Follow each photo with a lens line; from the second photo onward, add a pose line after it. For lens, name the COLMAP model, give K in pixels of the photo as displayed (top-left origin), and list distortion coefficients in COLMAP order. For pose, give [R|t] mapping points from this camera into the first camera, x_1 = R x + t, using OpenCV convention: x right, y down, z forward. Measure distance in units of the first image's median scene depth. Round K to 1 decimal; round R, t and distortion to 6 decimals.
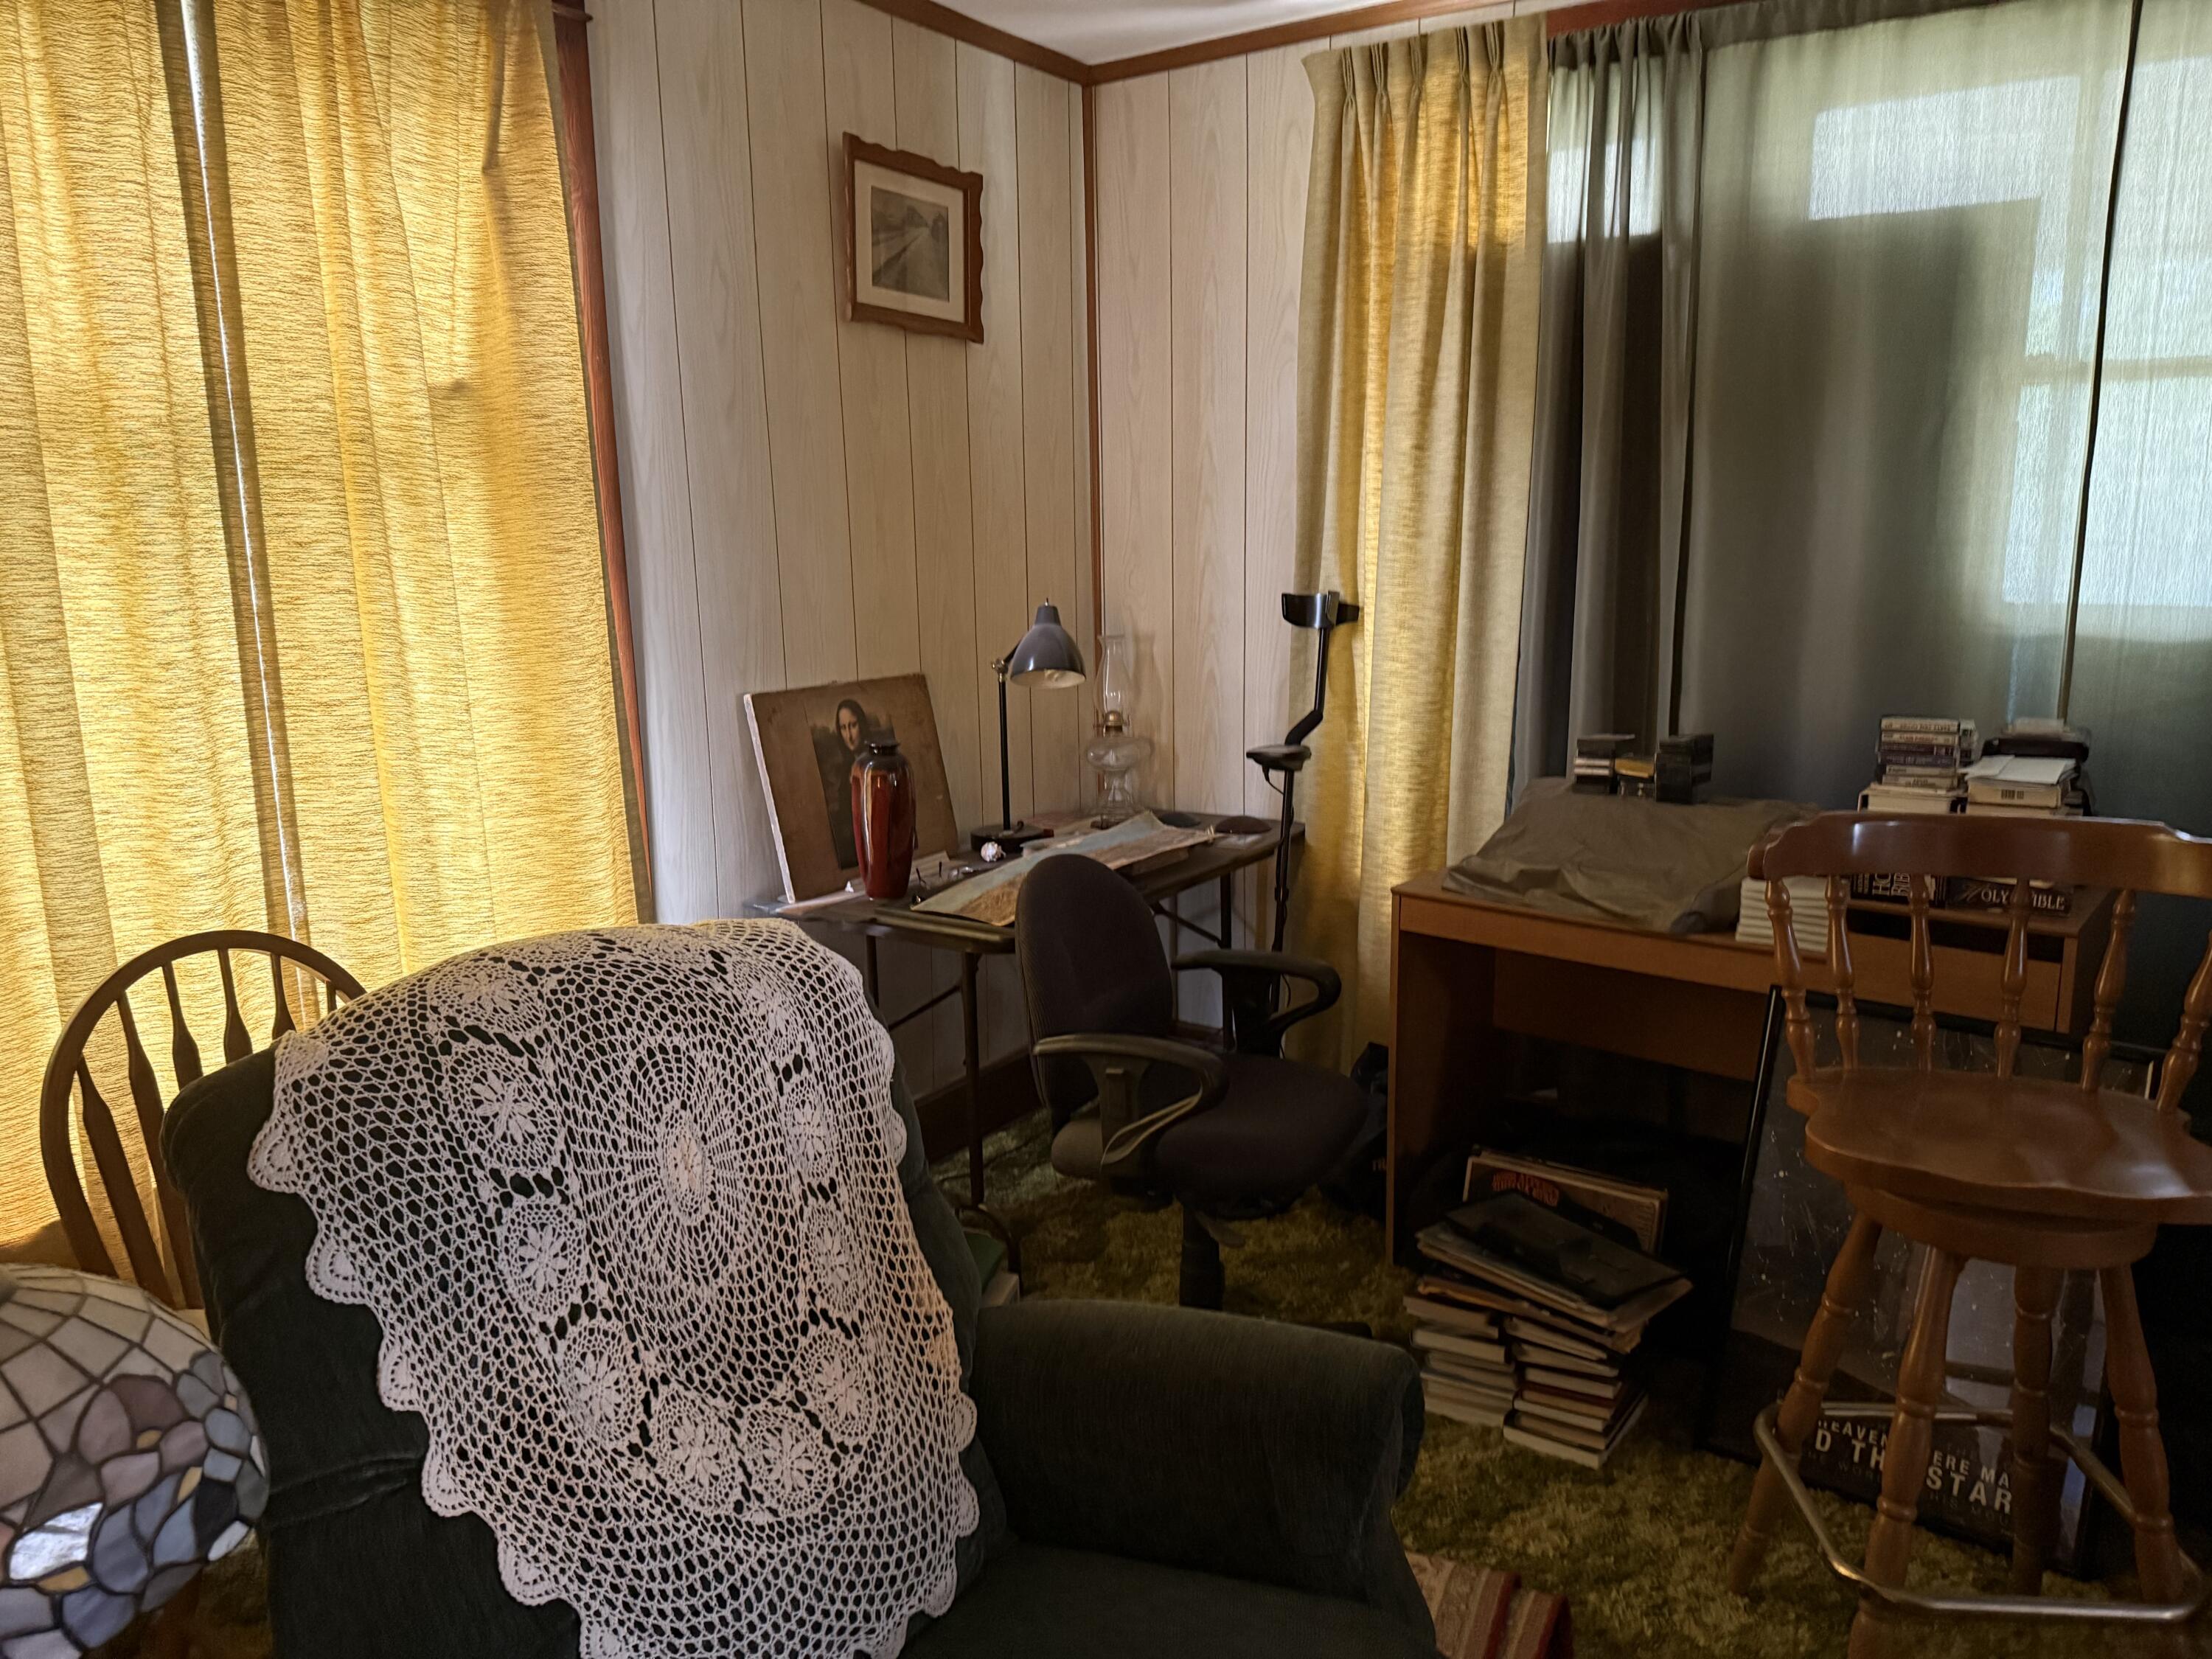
lens RADIAL K [[1589.7, 0, 1111.6], [0, 1589.7, 804.6], [0, 0, 1]] dist [0.043922, -0.042747]
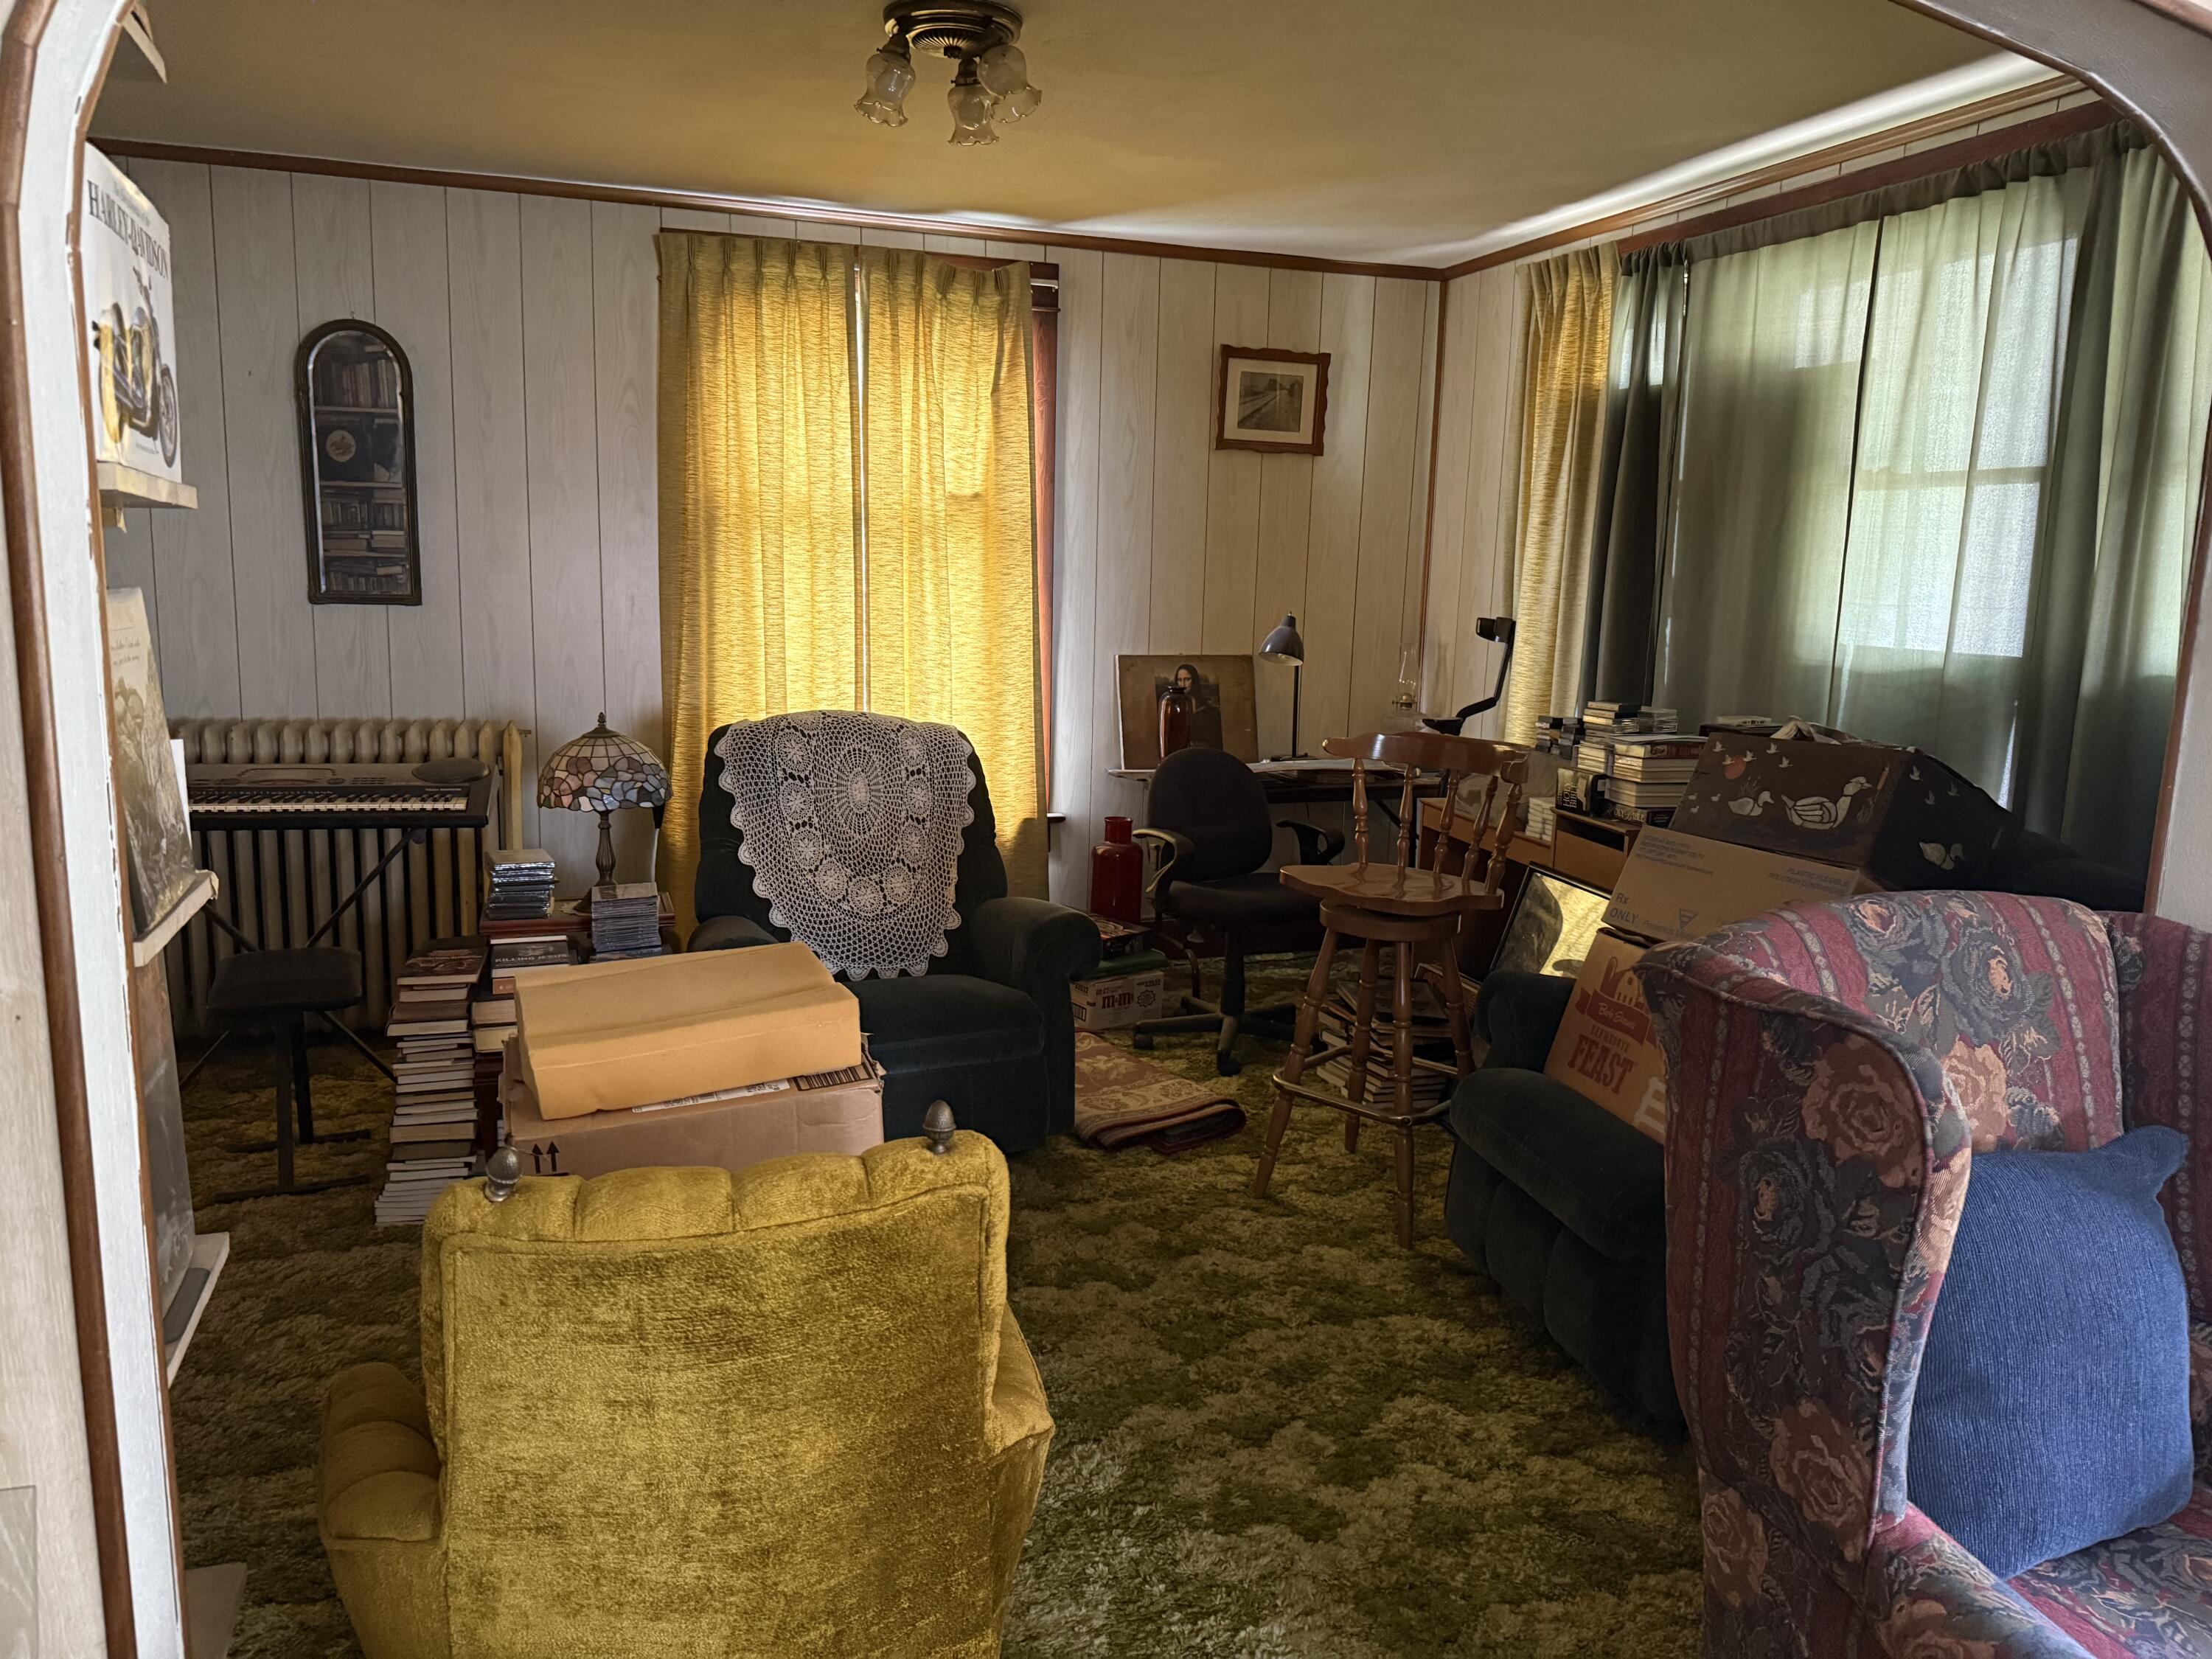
lens RADIAL K [[1589.7, 0, 1111.2], [0, 1589.7, 849.4], [0, 0, 1]] dist [0.043922, -0.042747]
pose [[0.805235, 0.130545, -0.578406, 0.903473], [-0.130370, 0.990572, 0.042073, 0.081966], [0.578446, 0.041528, 0.814663, -0.527171]]
